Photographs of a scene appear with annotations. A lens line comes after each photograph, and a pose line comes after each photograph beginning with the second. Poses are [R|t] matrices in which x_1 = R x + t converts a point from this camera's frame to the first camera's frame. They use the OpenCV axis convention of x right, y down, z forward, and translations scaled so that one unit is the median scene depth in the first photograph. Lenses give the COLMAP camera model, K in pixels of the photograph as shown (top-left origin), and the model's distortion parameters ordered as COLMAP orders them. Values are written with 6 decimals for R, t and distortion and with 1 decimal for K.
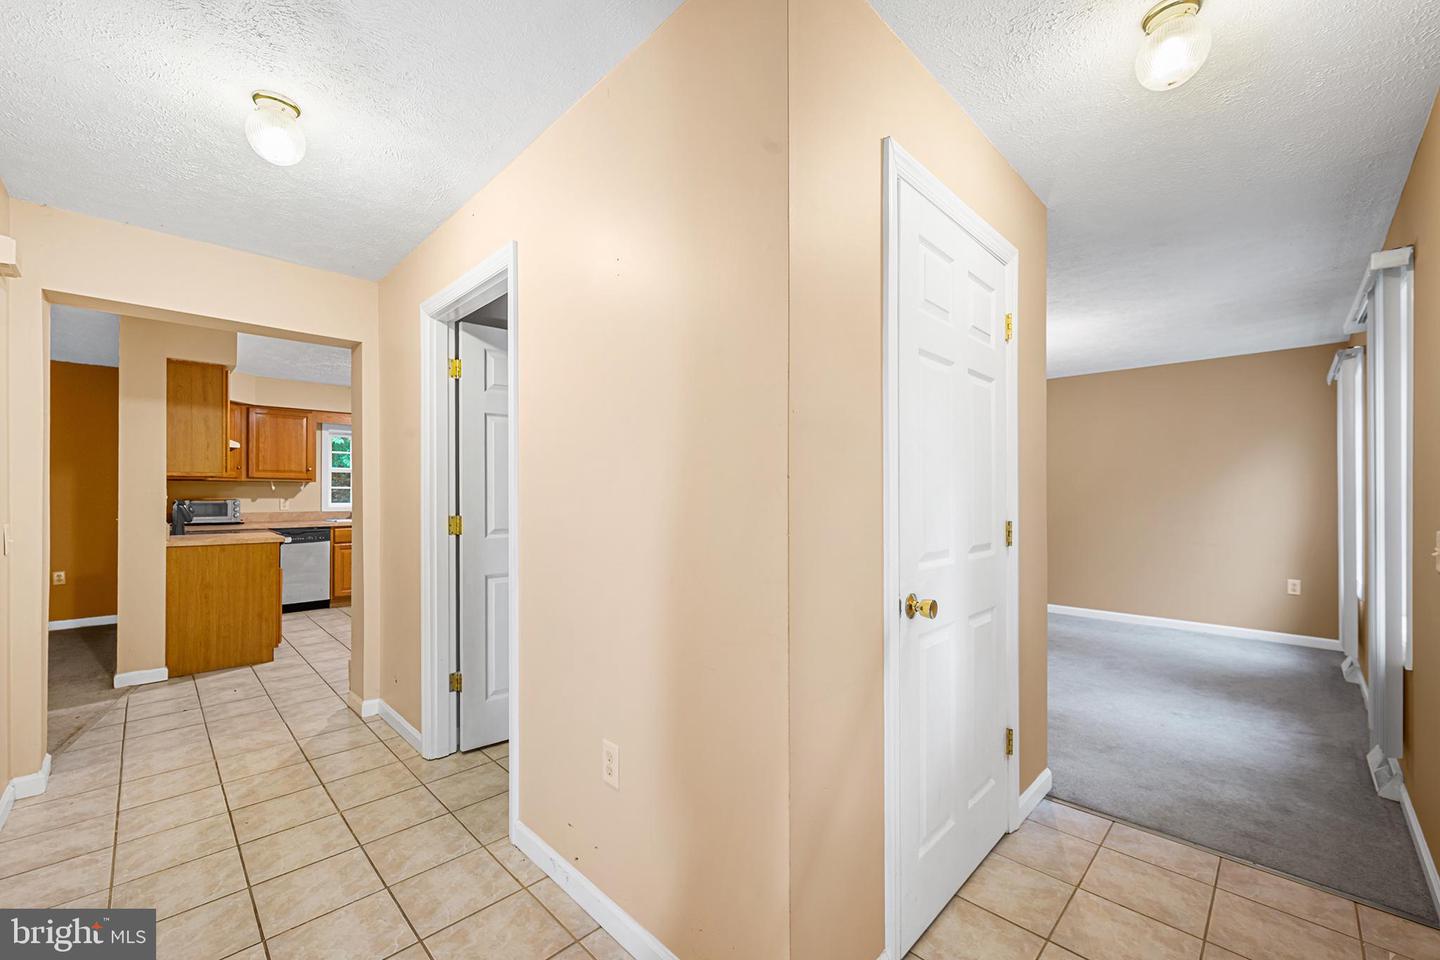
lens RADIAL K [[578.1, 0, 720.6], [0, 578.1, 490.3], [0, 0, 1]] dist [-0.000900, -0.000377]
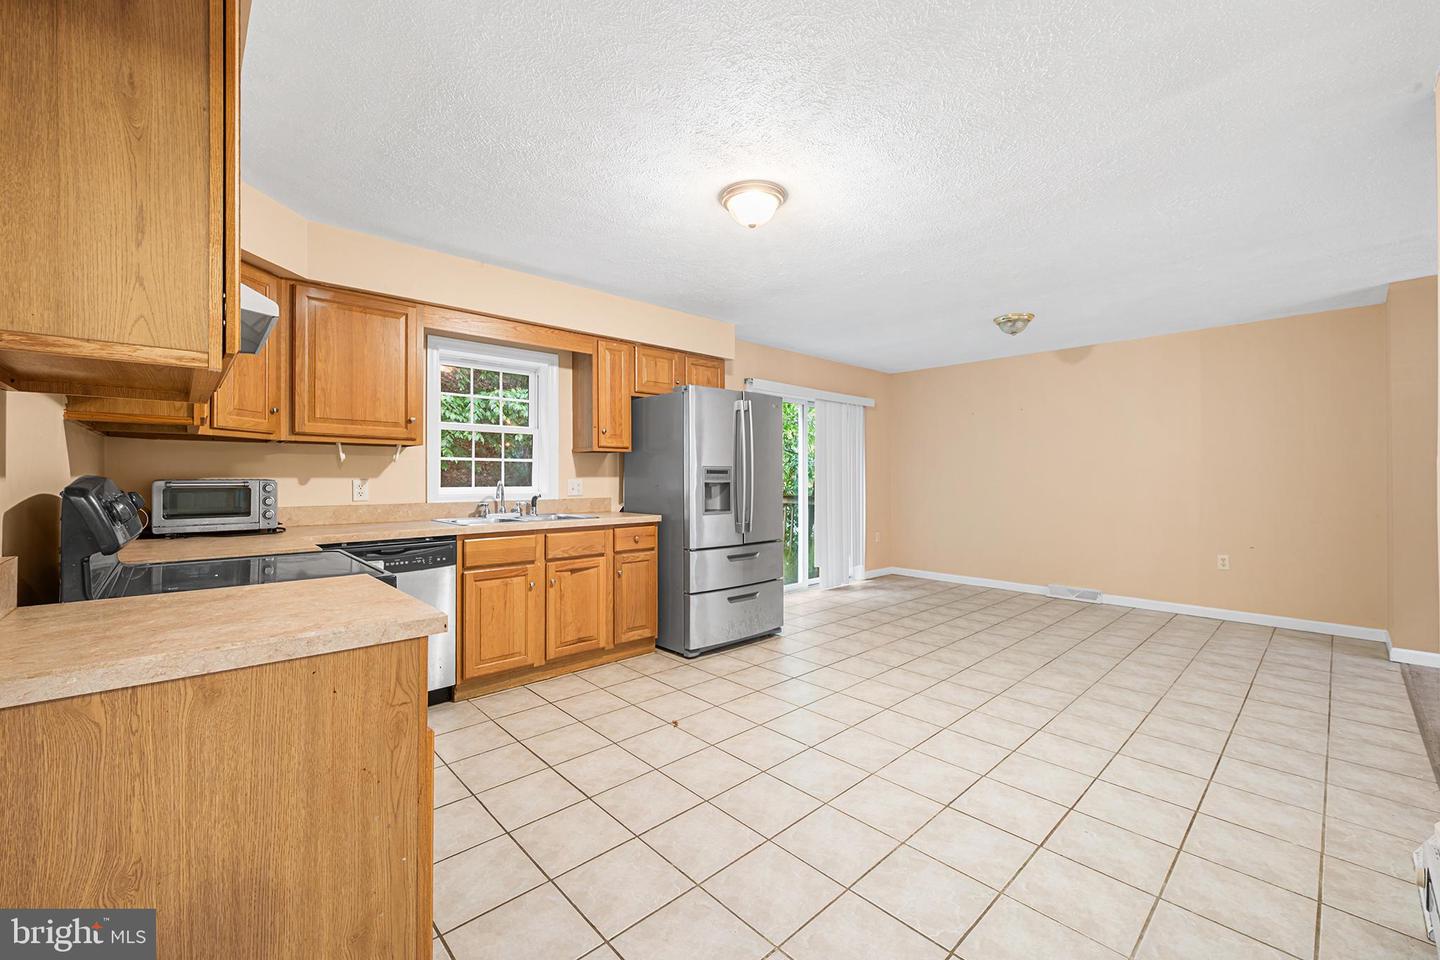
lens RADIAL K [[578.1, 0, 719.3], [0, 578.1, 475.5], [0, 0, 1]] dist [-0.000900, -0.000377]
pose [[0.999332, -0.000164, -0.036557, -0.438172], [0.000258, 0.999997, 0.002568, 0.010933], [0.036556, -0.002576, 0.999328, 0.523386]]
